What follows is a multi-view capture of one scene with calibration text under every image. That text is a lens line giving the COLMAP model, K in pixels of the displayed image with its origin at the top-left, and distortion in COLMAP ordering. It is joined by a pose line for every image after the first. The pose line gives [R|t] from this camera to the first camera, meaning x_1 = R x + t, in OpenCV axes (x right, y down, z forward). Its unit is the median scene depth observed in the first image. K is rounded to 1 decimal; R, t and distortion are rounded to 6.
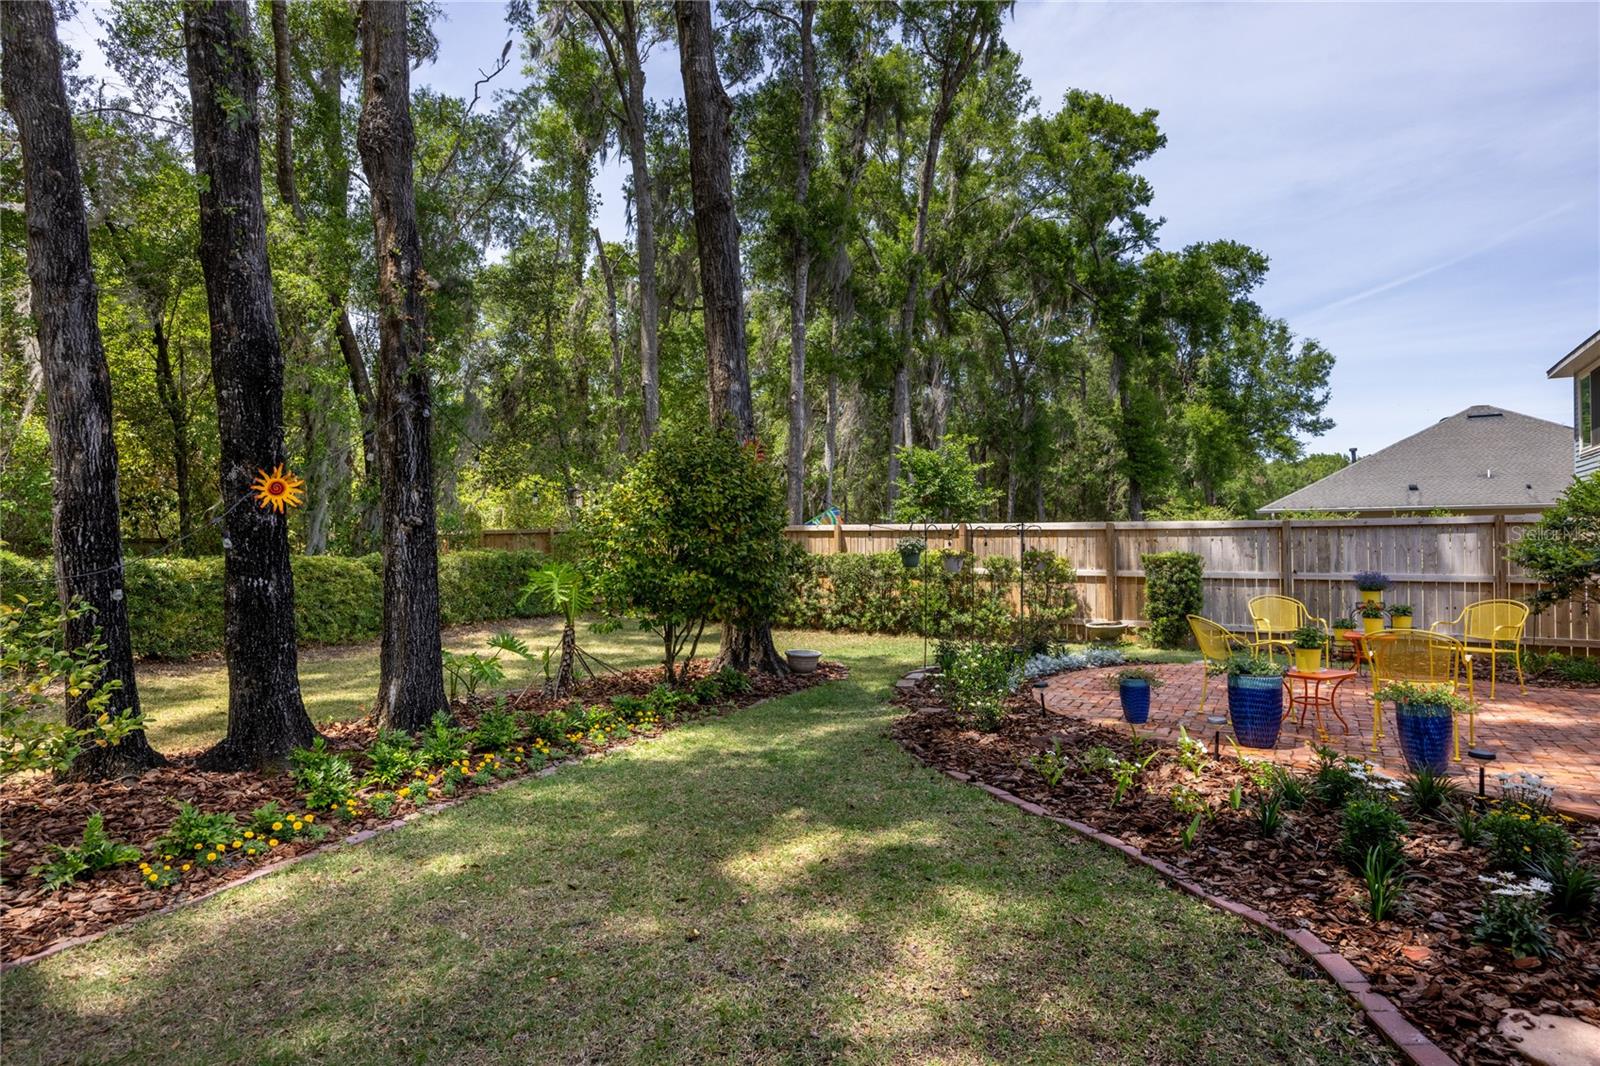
lens RADIAL K [[888.6, 0, 800.6], [0, 888.6, 529.6], [0, 0, 1]] dist [-0.004372, -0.000551]
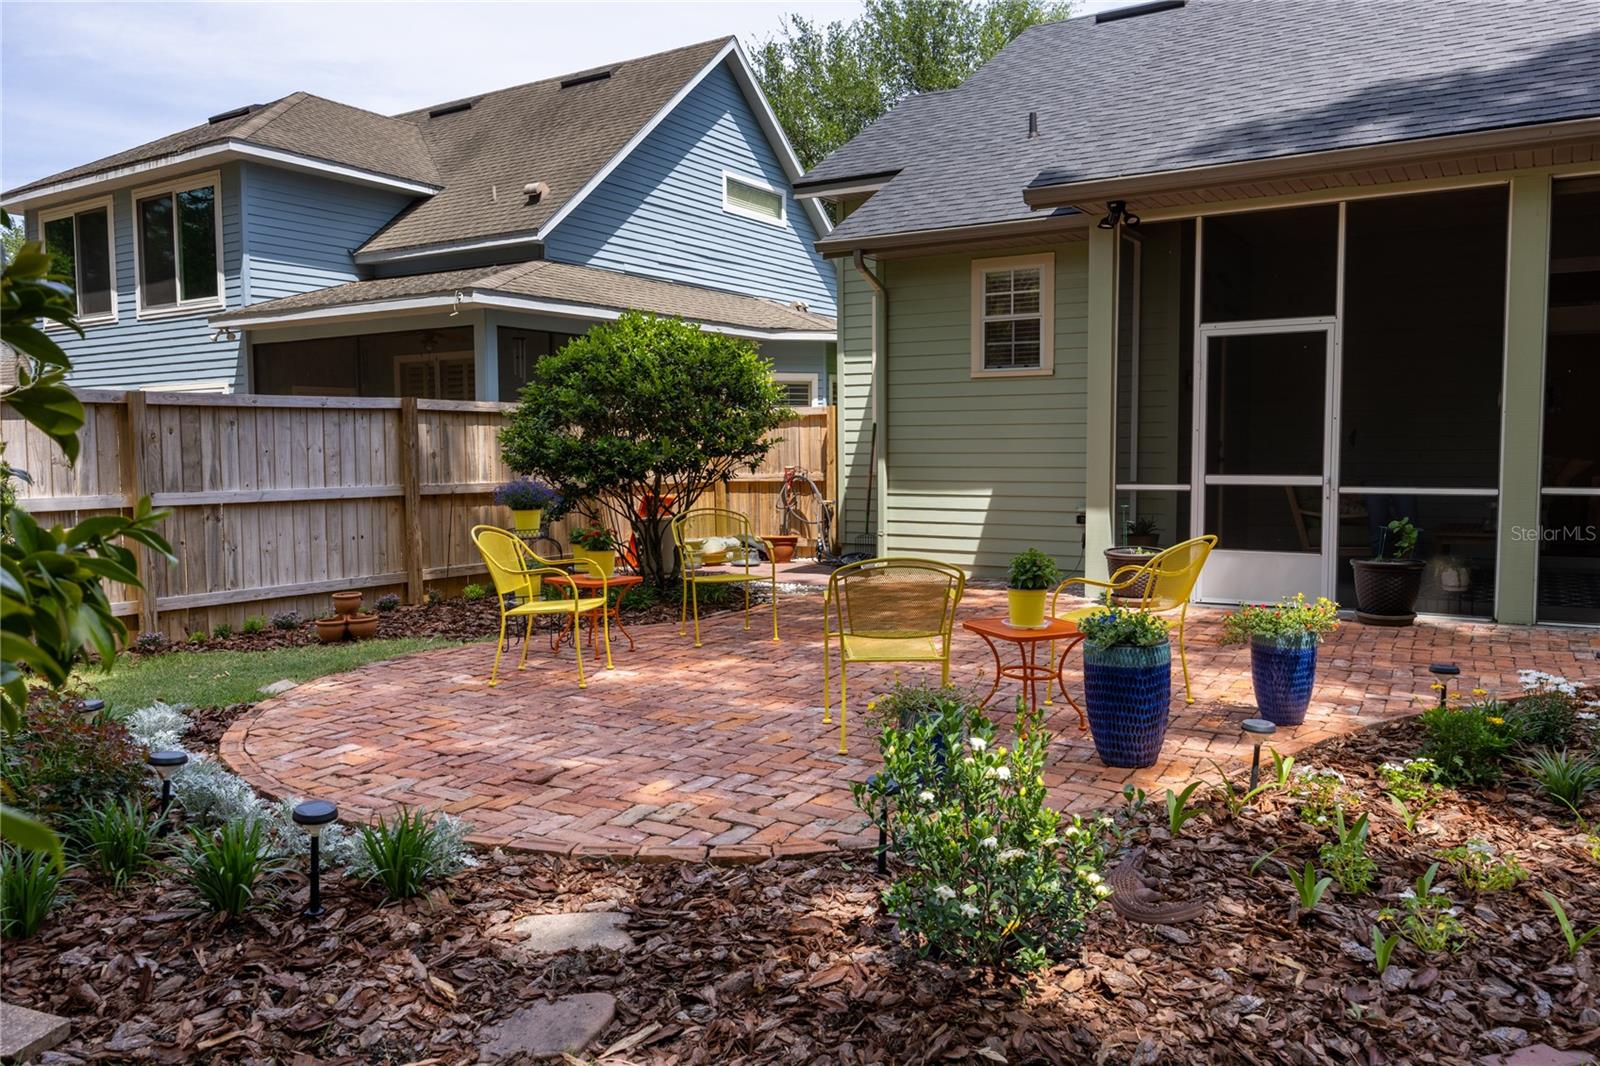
lens RADIAL K [[1185.1, 0, 808.8], [0, 1185.1, 527.6], [0, 0, 1]] dist [-0.005438, 0.001110]
pose [[0.029331, -0.061408, 0.997682, -0.041412], [-0.006824, 0.998076, 0.061633, 0.008112], [-0.999546, -0.008616, 0.028856, 0.207157]]
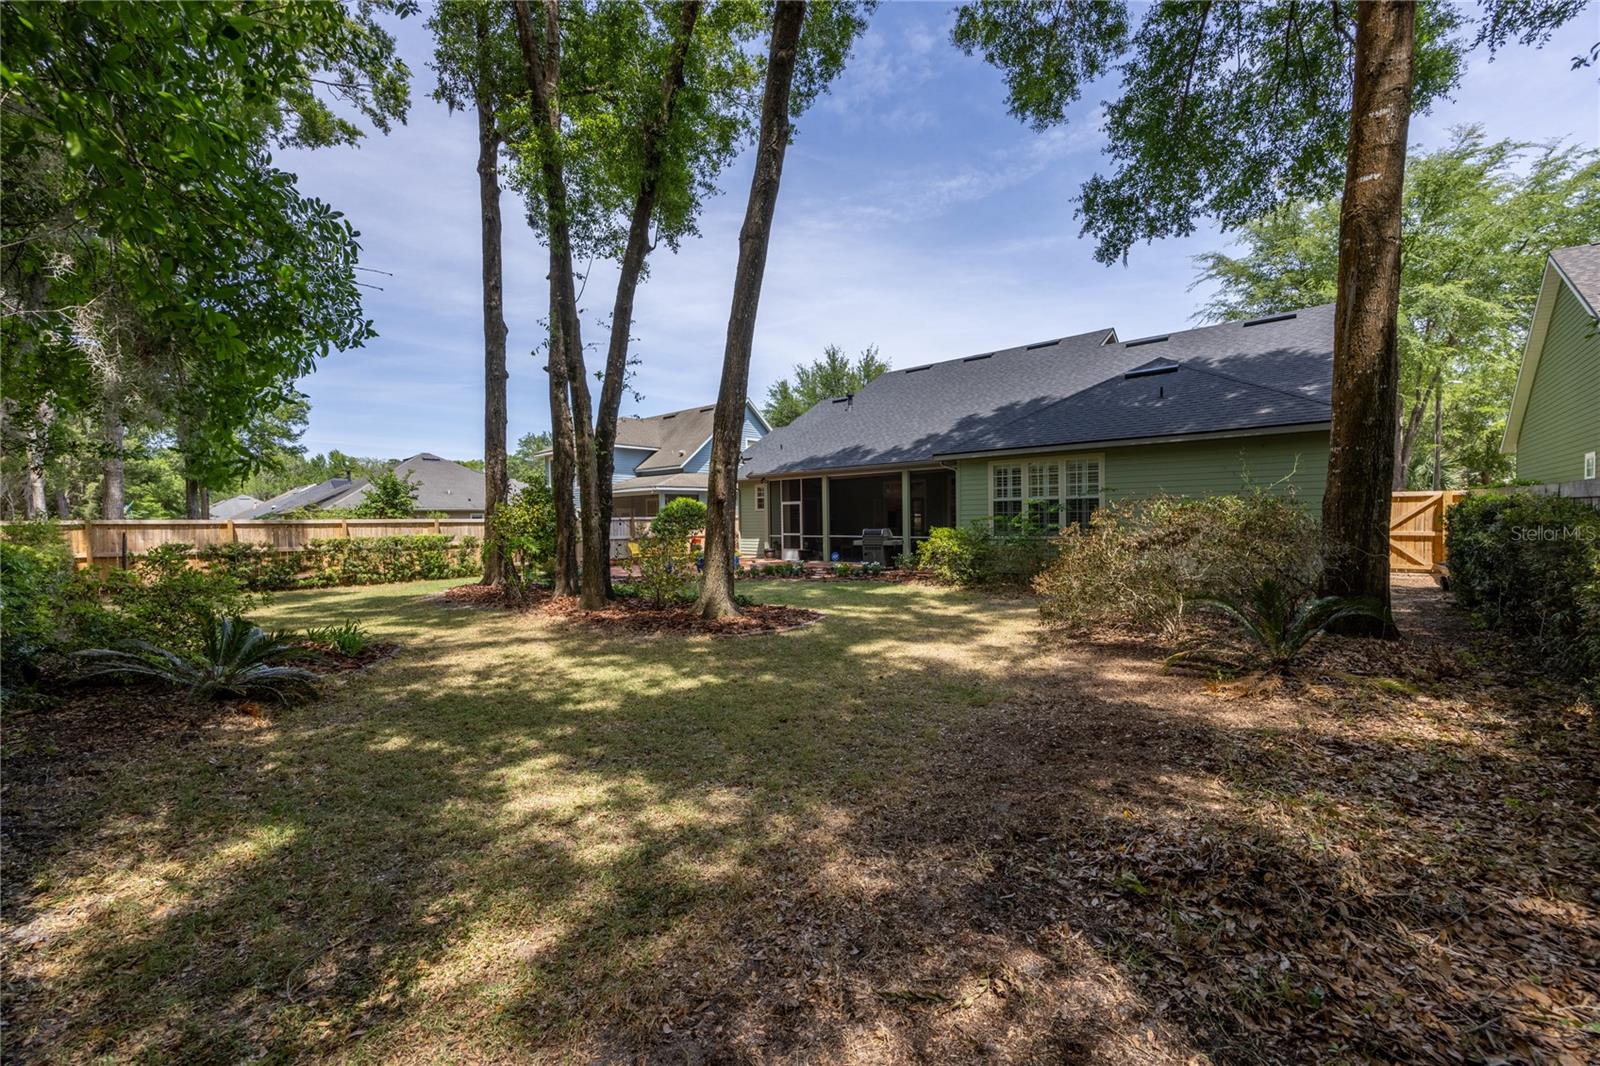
lens RADIAL K [[635.8, 0, 800.0], [0, 635.8, 533.6], [0, 0, 1]] dist [0.008796, 0.000301]
pose [[0.196725, -0.020017, 0.980254, -0.412454], [0.002601, 0.999799, 0.019894, -0.000378], [-0.980455, -0.001364, 0.196737, -0.009660]]
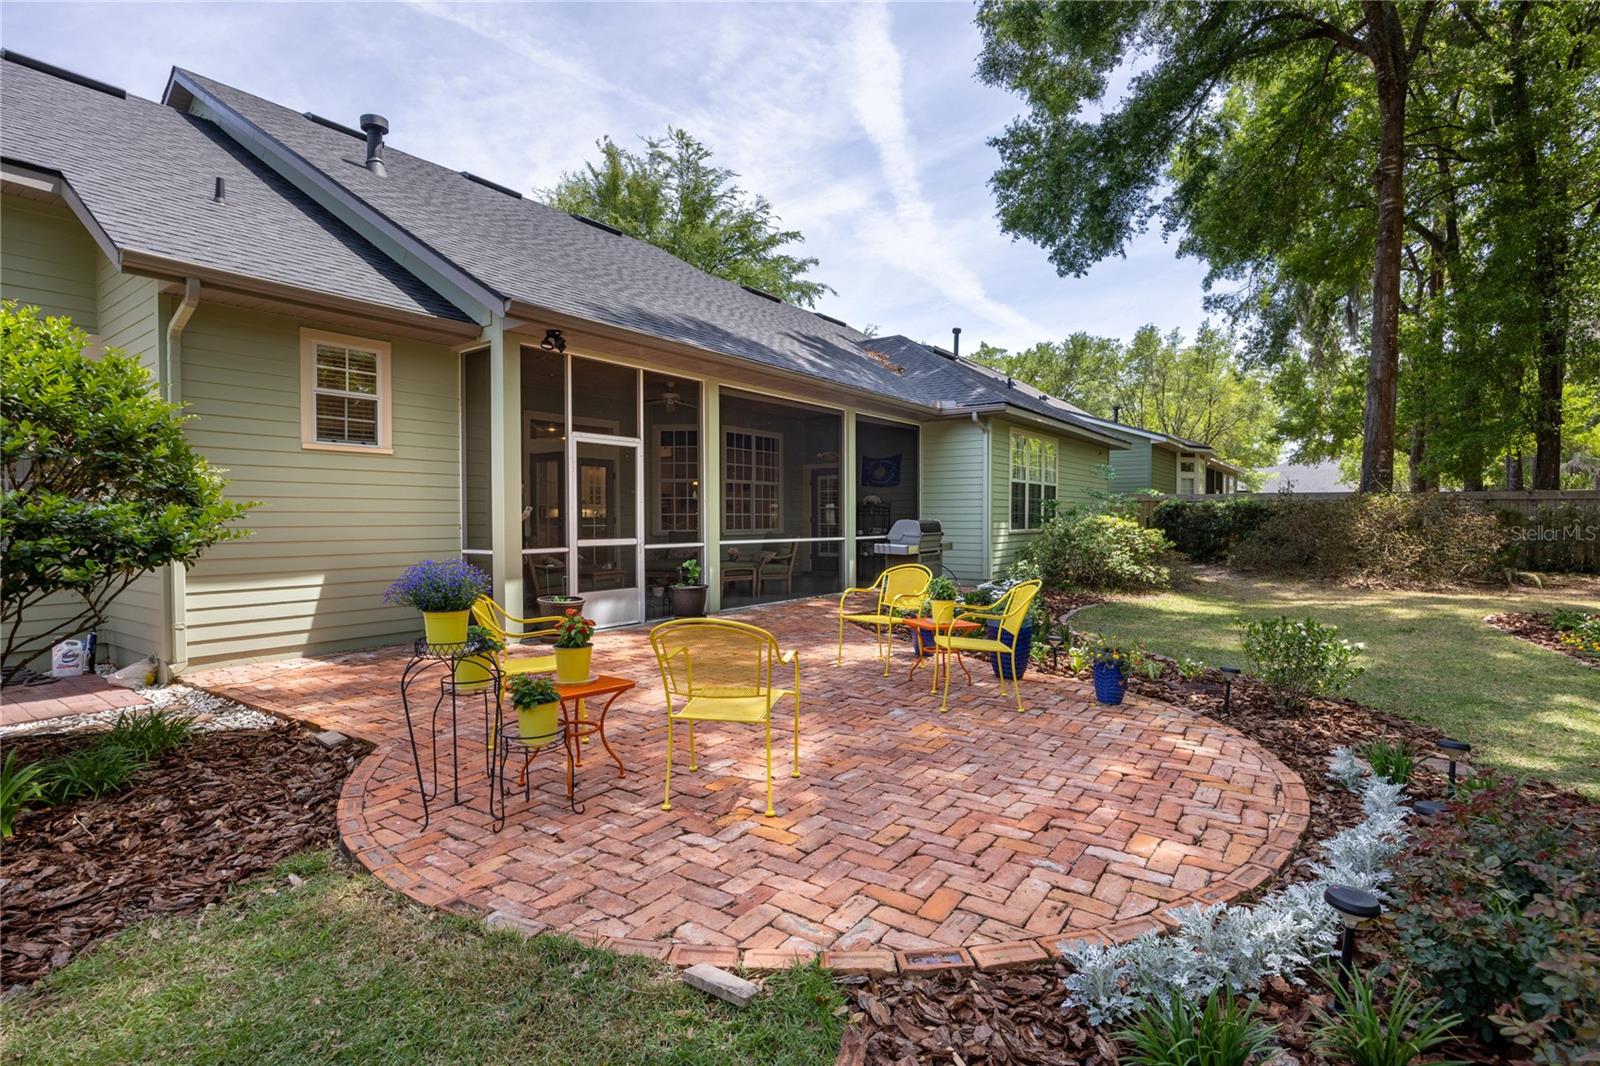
lens RADIAL K [[790.8, 0, 794.5], [0, 790.8, 538.0], [0, 0, 1]] dist [0.004257, 0.000740]
pose [[-0.996659, 0.008732, 0.081206, 0.126228], [0.009665, 0.999892, 0.011103, 0.009149], [-0.081100, 0.011851, -0.996636, 0.355789]]
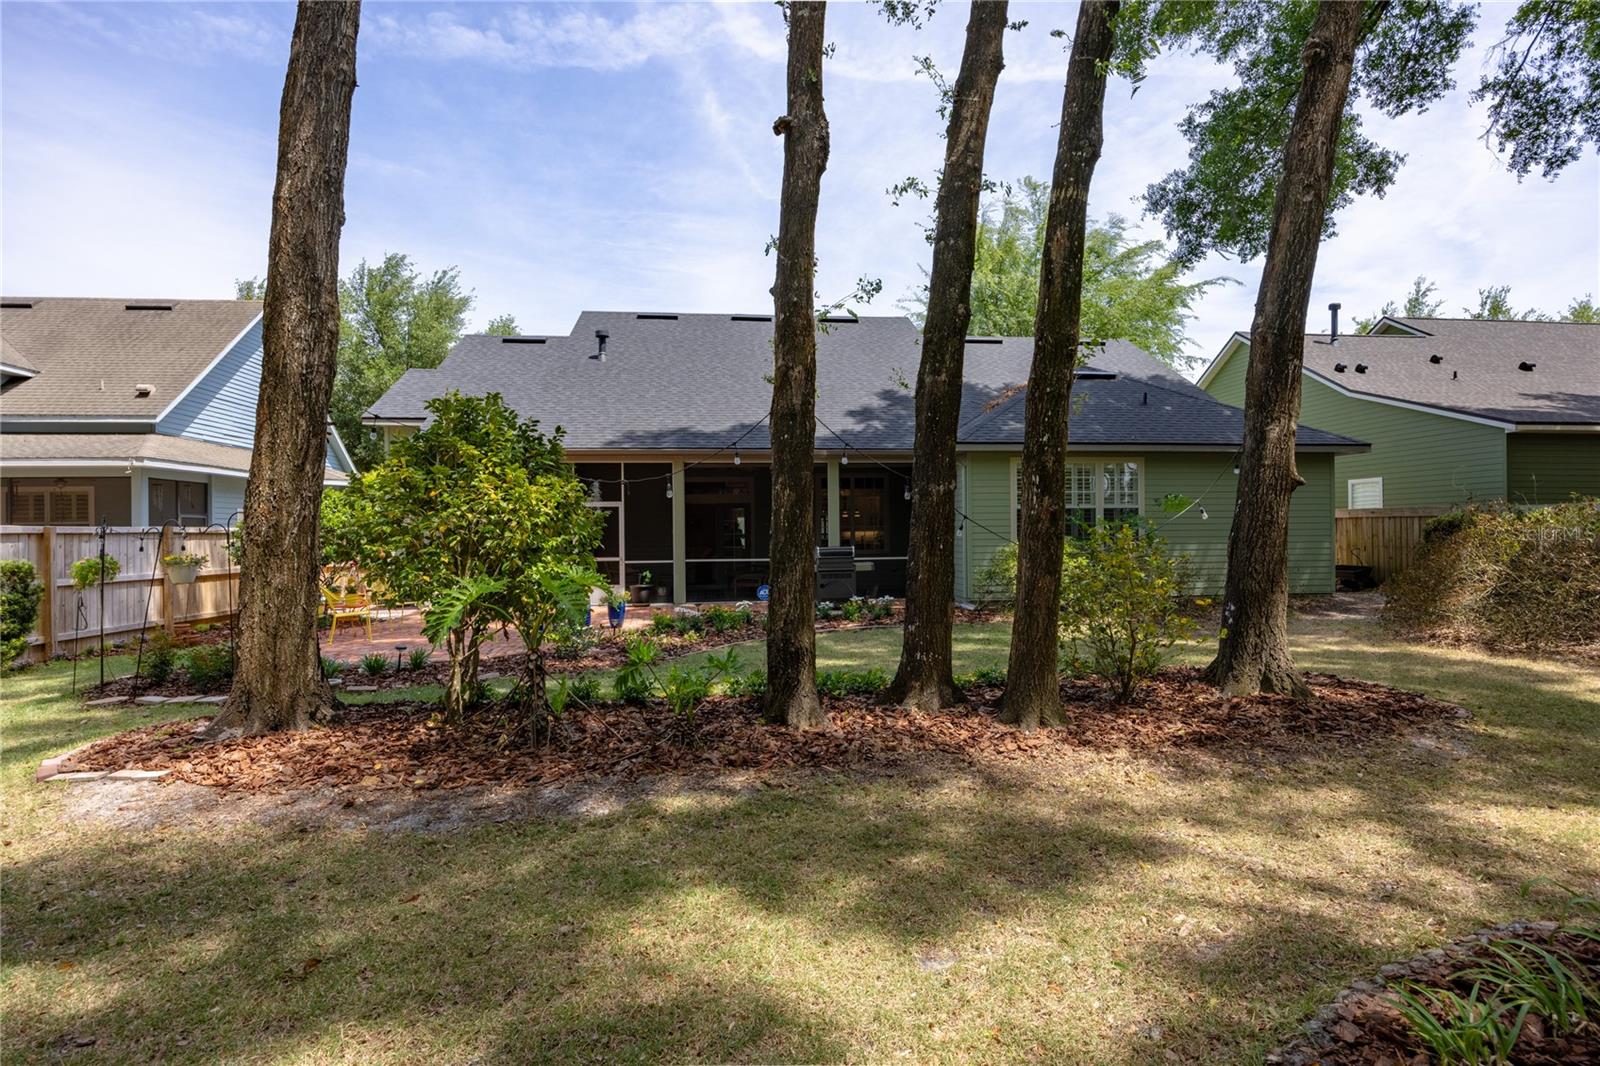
lens RADIAL K [[807.0, 0, 804.2], [0, 807.0, 539.5], [0, 0, 1]] dist [-0.000870, -0.000773]
pose [[-0.588122, 0.008071, 0.808732, -0.232130], [0.004401, 0.999967, -0.006779, 0.005152], [-0.808760, -0.000427, -0.588138, 0.295102]]
